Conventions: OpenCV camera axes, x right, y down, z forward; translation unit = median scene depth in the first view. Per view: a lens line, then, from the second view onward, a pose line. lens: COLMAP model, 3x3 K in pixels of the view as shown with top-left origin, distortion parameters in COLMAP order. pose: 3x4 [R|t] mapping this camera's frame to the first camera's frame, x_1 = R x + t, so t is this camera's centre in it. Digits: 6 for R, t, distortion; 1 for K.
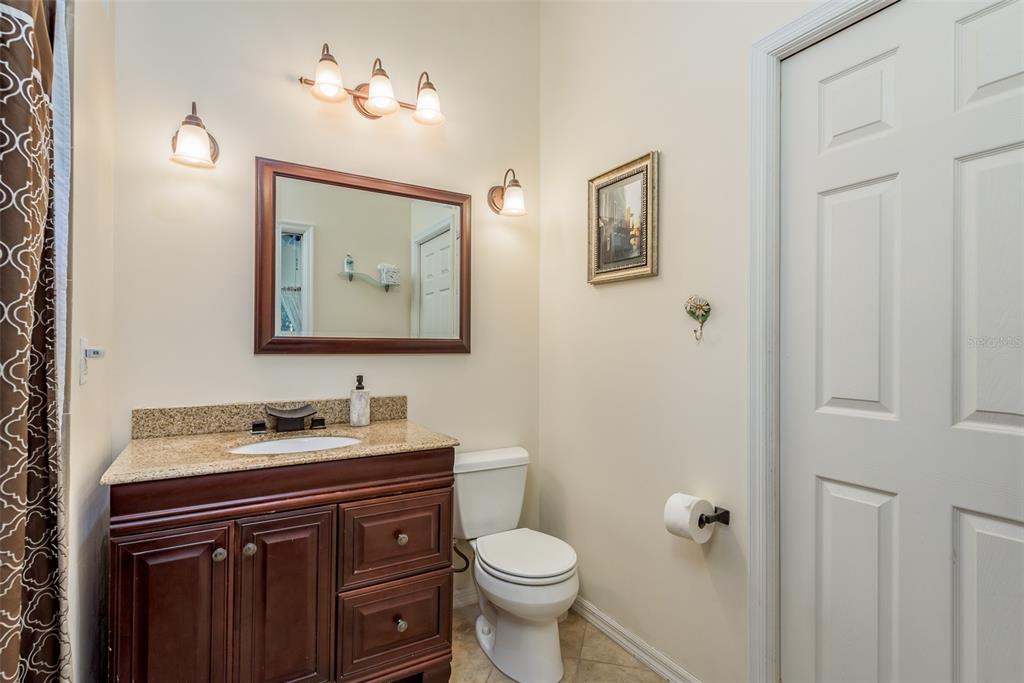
lens RADIAL K [[502.2, 0, 512.0], [0, 502.2, 341.5], [0, 0, 1]] dist [0.002333, 0.000540]
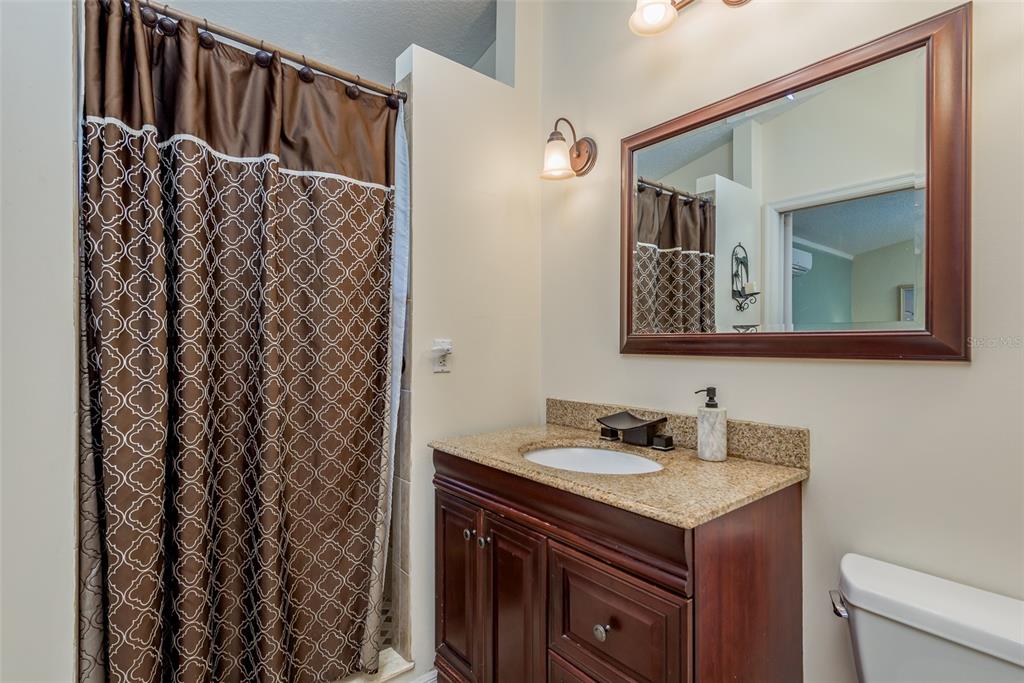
lens RADIAL K [[502.2, 0, 512.0], [0, 502.2, 341.5], [0, 0, 1]] dist [0.002333, 0.000540]
pose [[0.142791, -0.005618, -0.989737, 0.369430], [0.009438, 0.999946, -0.004314, 0.004574], [0.989708, -0.008725, 0.142836, 0.664929]]
